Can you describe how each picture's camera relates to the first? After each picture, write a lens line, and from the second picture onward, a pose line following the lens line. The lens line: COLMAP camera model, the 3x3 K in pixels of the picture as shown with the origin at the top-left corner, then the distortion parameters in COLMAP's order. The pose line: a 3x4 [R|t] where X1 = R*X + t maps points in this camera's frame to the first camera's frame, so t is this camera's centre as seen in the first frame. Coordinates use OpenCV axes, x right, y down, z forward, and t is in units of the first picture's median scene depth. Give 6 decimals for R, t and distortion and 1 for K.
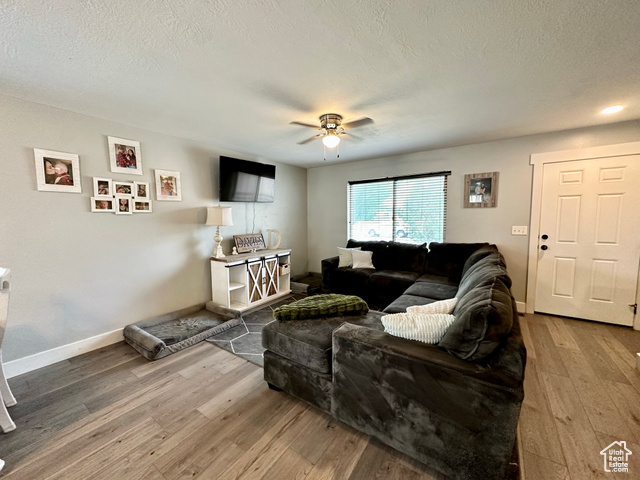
lens RADIAL K [[254.5, 0, 319.0], [0, 254.5, 239.4], [0, 0, 1]] dist [-0.001471, 0.000225]
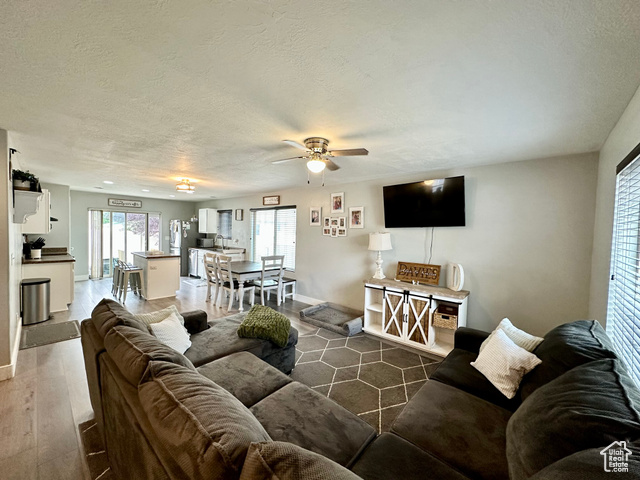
lens RADIAL K [[254.5, 0, 319.8], [0, 254.5, 239.3], [0, 0, 1]] dist [-0.001471, 0.000225]
pose [[-0.118635, 0.042760, -0.992017, 0.870068], [-0.111041, 0.992234, 0.056049, -0.157333], [0.986710, 0.116804, -0.112966, 1.028862]]
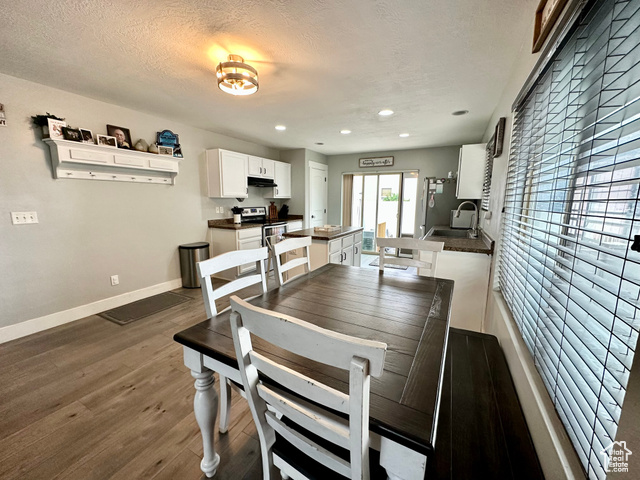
lens RADIAL K [[254.5, 0, 319.3], [0, 254.5, 239.3], [0, 0, 1]] dist [-0.001471, 0.000225]
pose [[-0.991209, 0.025350, -0.129851, -0.702961], [-0.006765, 0.970476, 0.241102, -0.051428], [0.132129, 0.239861, -0.961774, 0.770336]]
